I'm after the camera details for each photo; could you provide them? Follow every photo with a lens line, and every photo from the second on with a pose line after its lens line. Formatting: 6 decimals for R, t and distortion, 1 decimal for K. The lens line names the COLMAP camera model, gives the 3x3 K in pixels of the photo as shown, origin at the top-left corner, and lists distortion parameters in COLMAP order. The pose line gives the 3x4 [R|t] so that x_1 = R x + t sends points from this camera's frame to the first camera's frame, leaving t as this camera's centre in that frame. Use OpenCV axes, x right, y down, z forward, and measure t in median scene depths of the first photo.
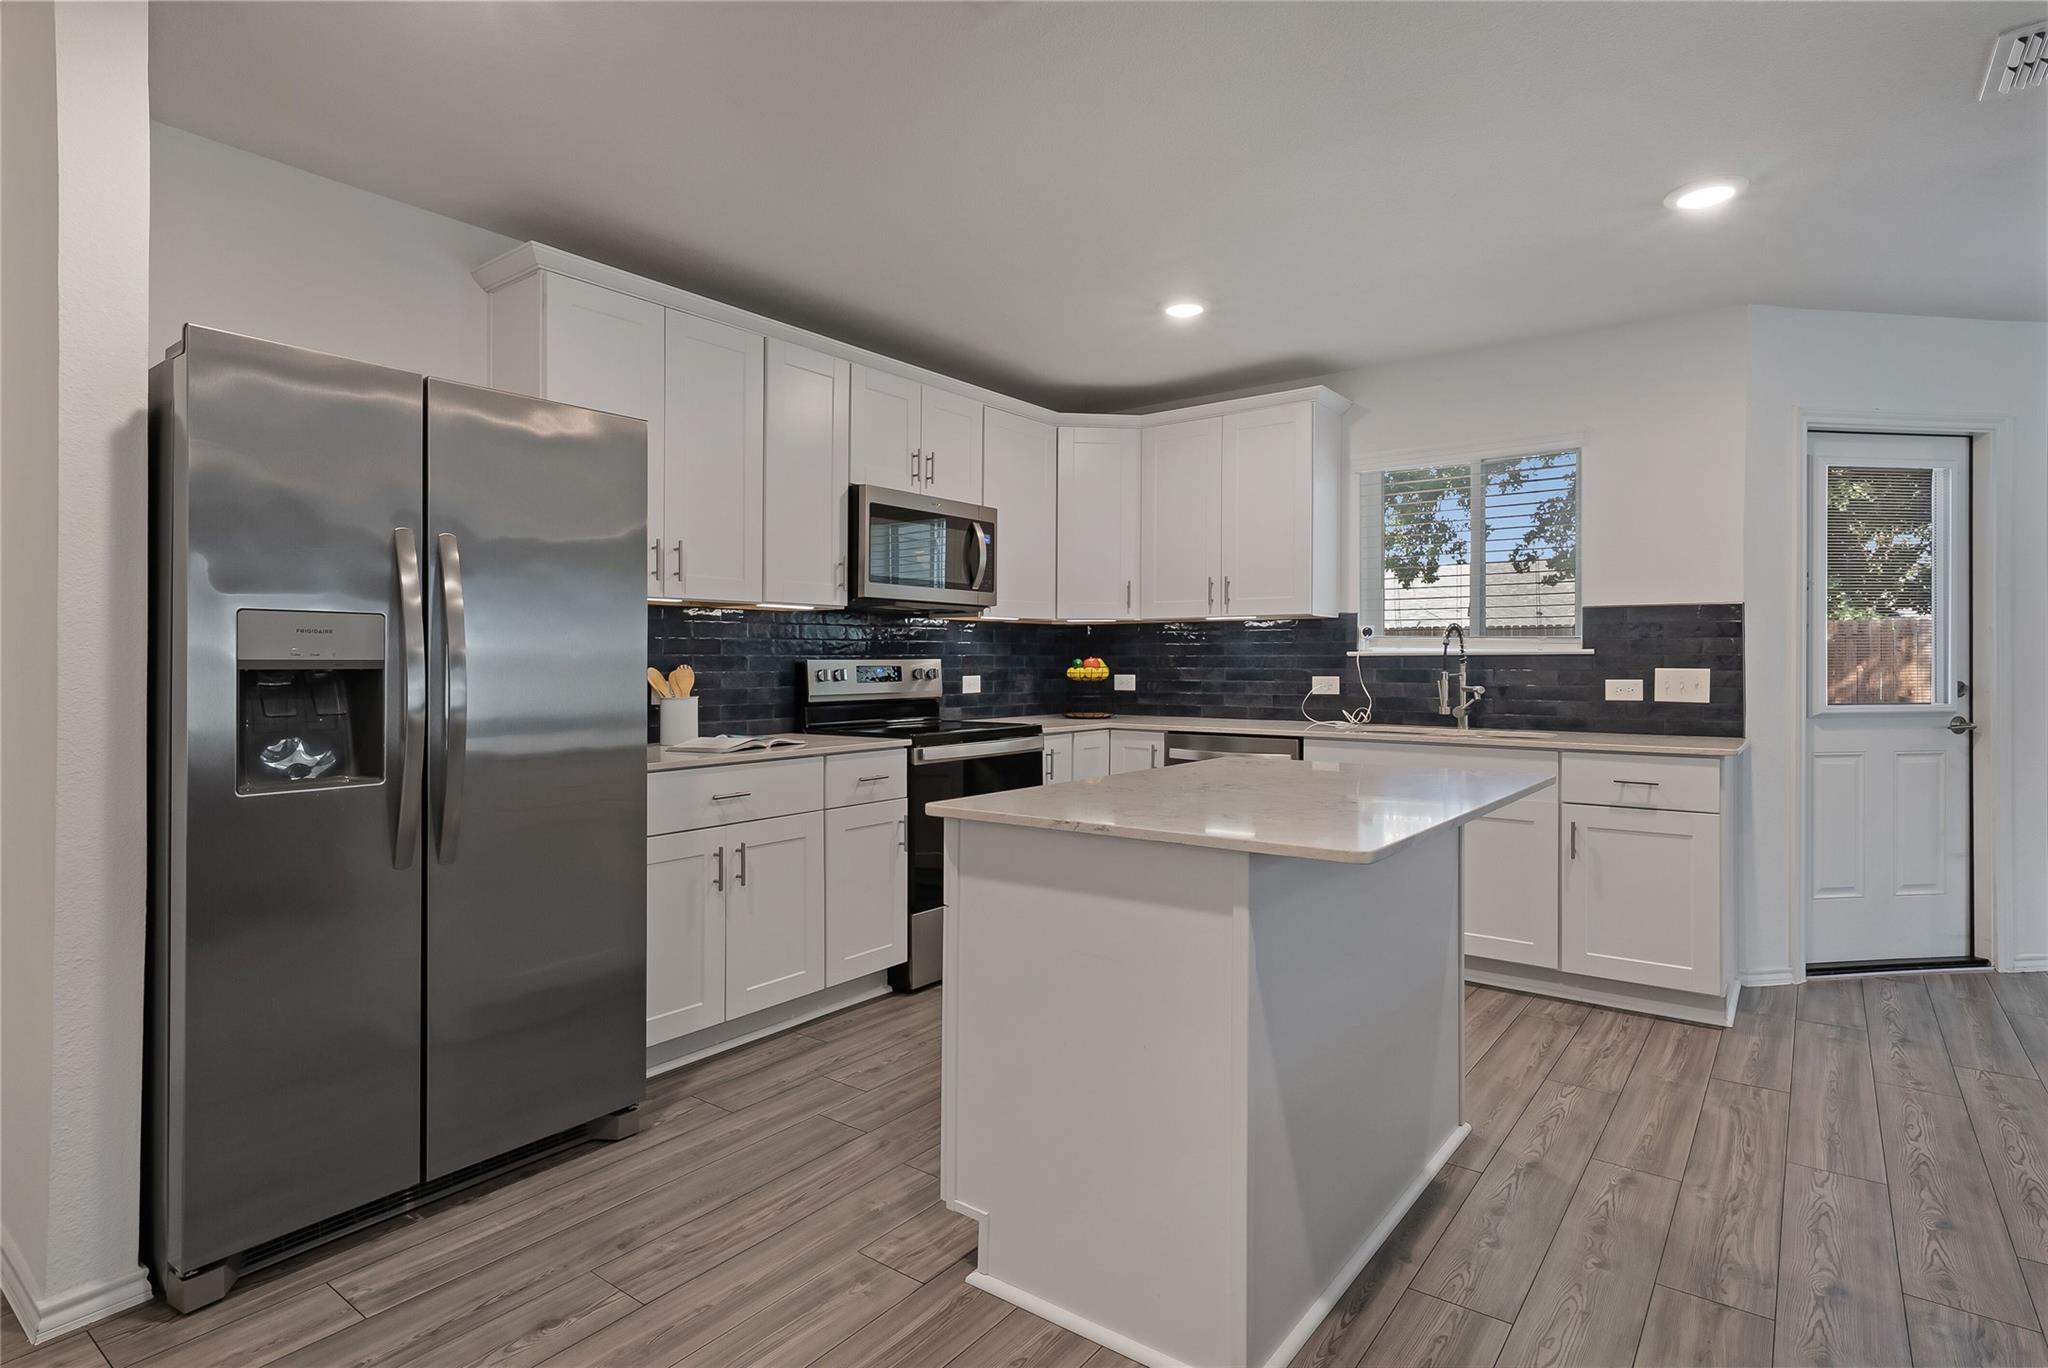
lens RADIAL K [[1023.3, 0, 1017.4], [0, 1023.3, 658.4], [0, 0, 1]] dist [0.001121, 0.002077]
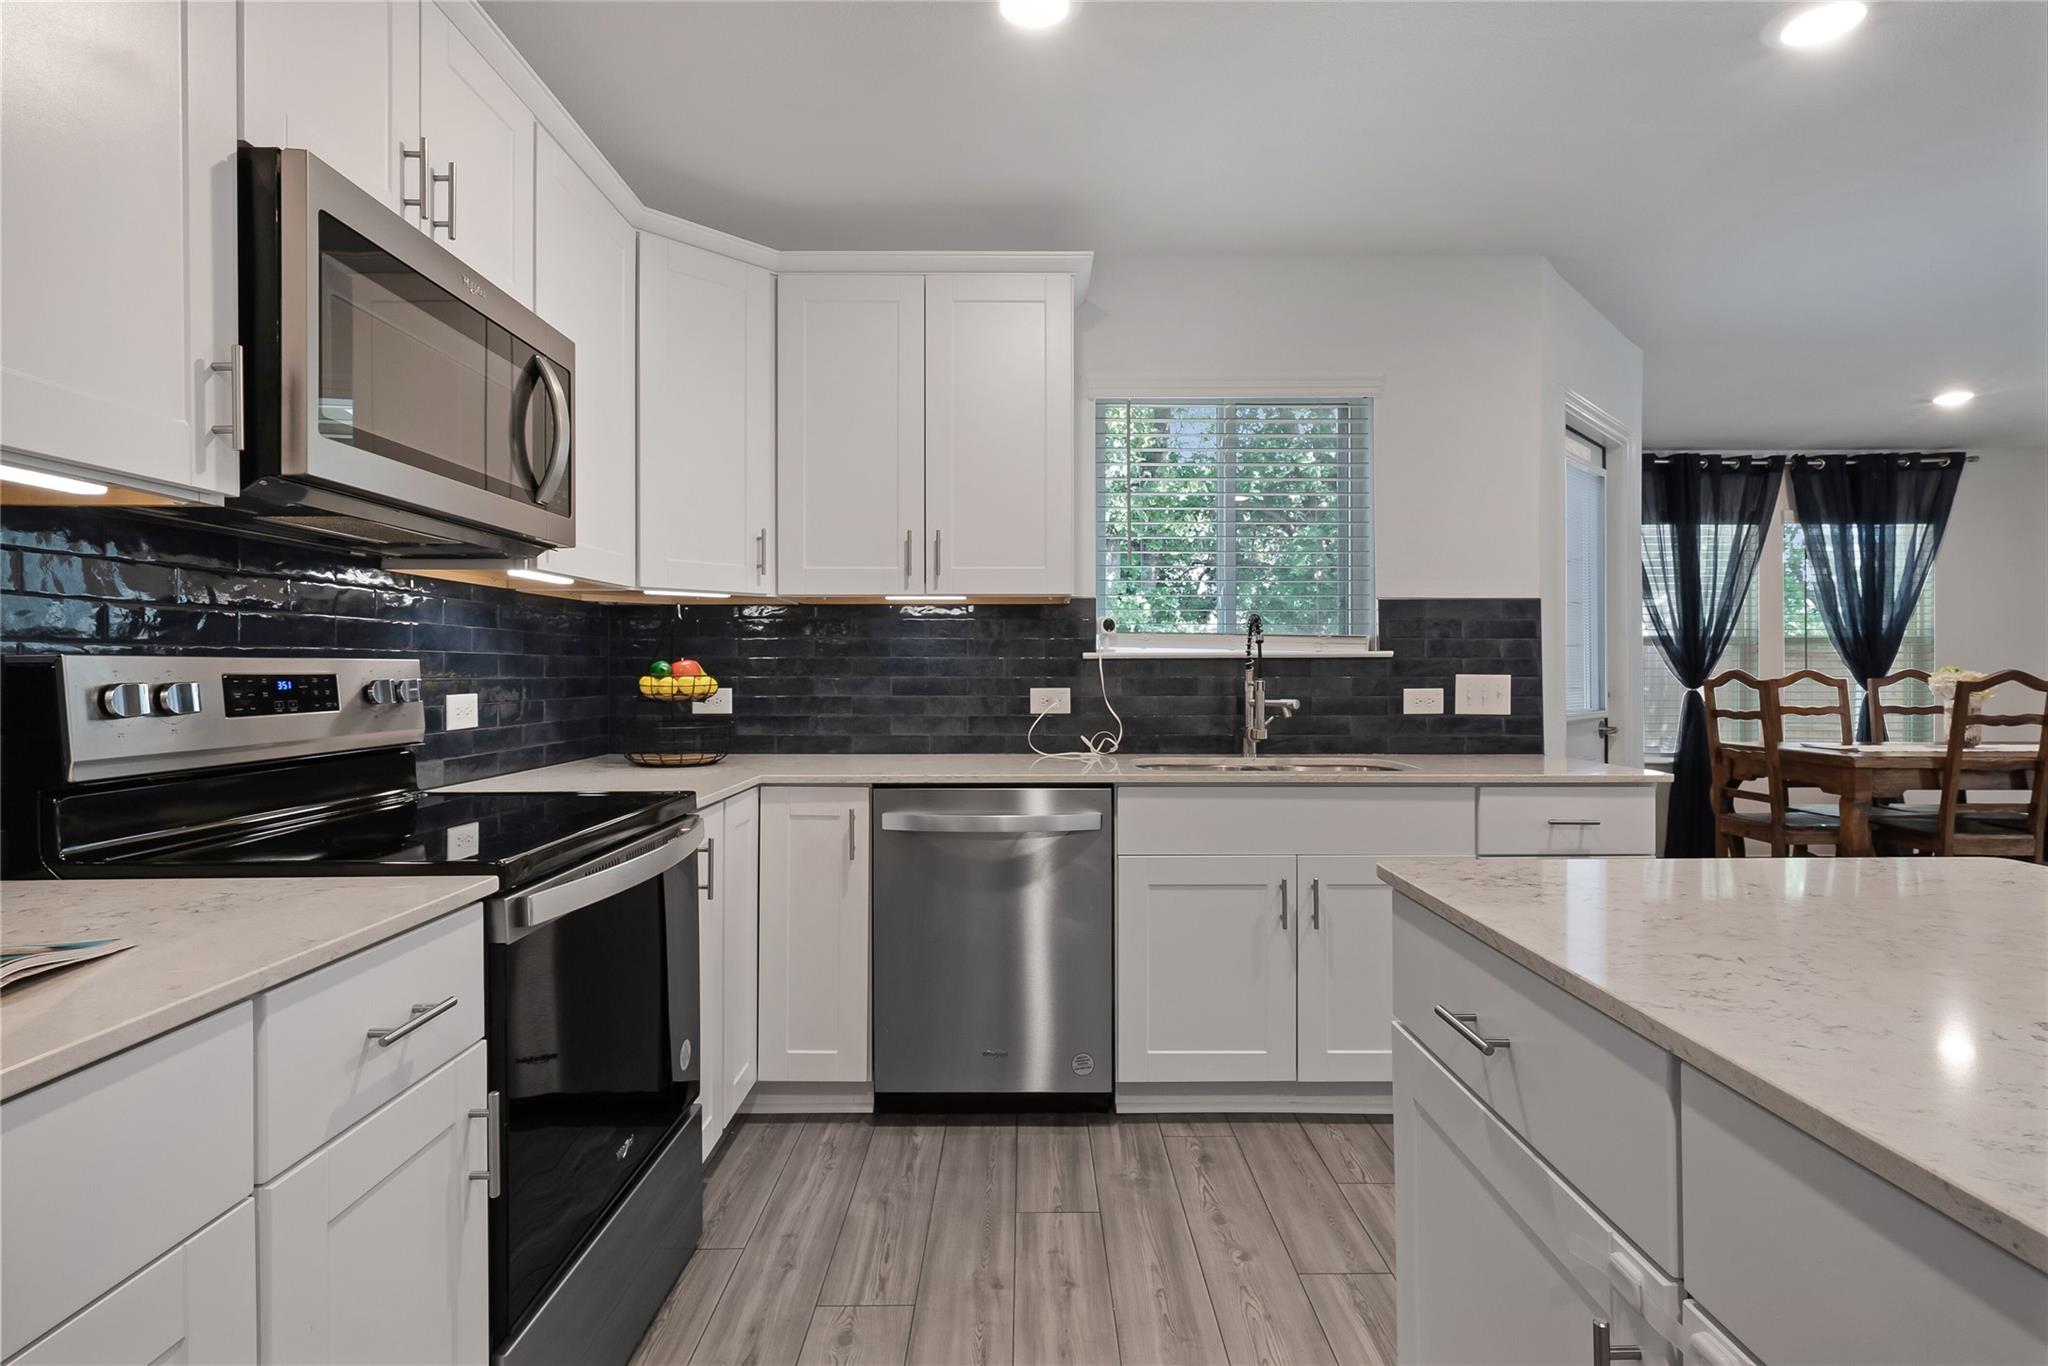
lens RADIAL K [[1023.3, 0, 1021.0], [0, 1023.3, 676.8], [0, 0, 1]] dist [0.001121, 0.002077]
pose [[0.790140, -0.003682, 0.612915, -0.156125], [-0.001516, 0.999967, 0.007960, 0.005046], [-0.612925, -0.007219, 0.790108, 0.525120]]
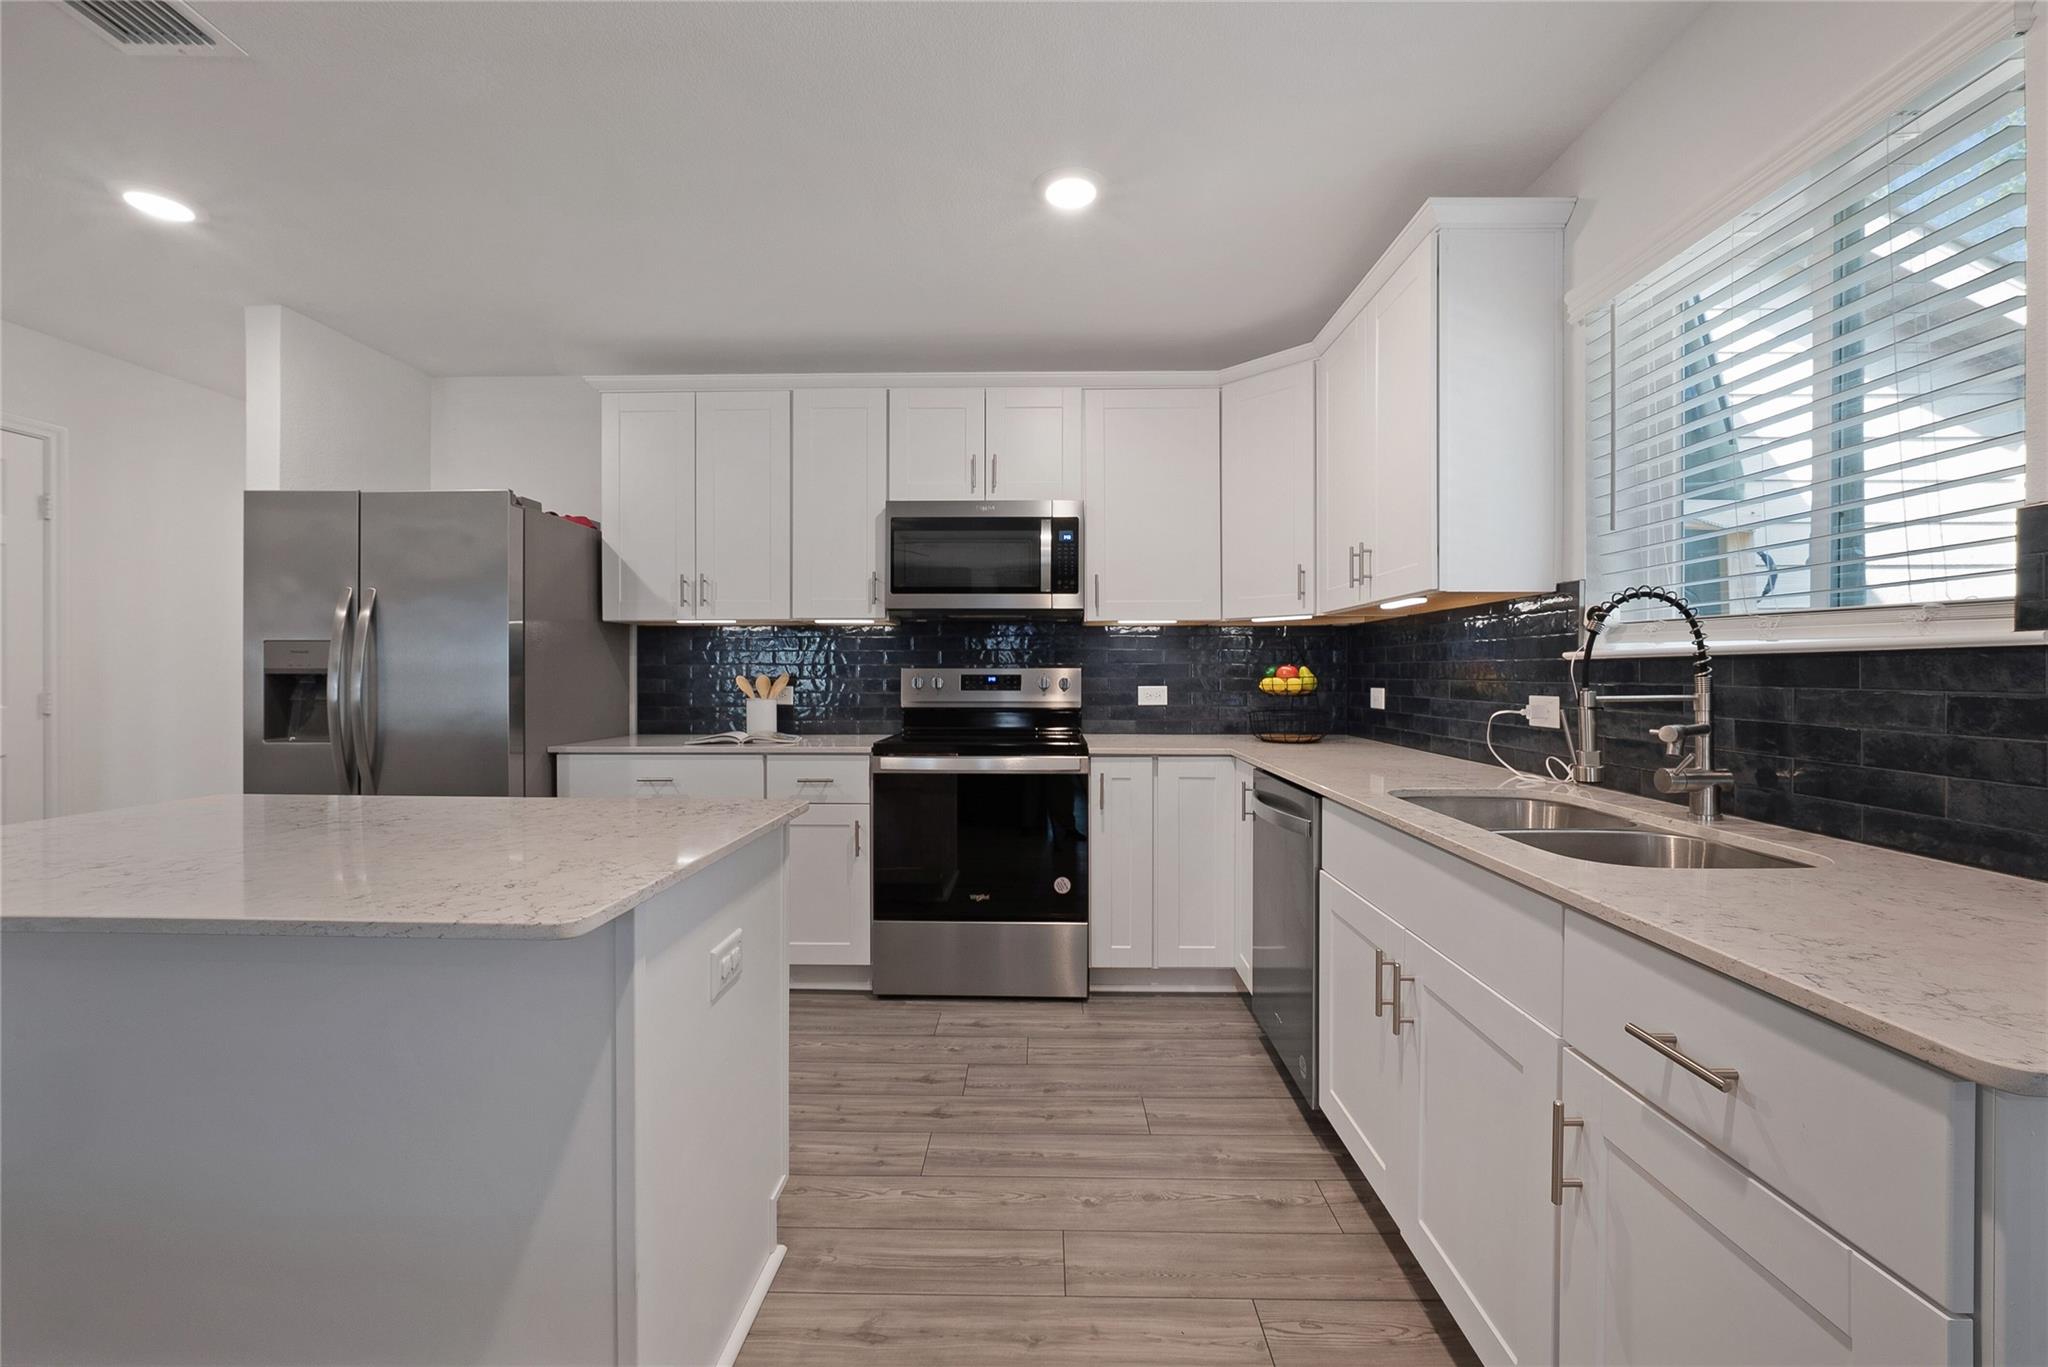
lens RADIAL K [[809.6, 0, 1033.8], [0, 809.6, 674.8], [0, 0, 1]] dist [-0.021313, 0.000192]
pose [[0.601685, 0.003583, -0.798726, 0.549509], [0.000927, 0.999986, 0.005184, 0.003451], [0.798733, -0.003860, 0.601673, 0.566244]]
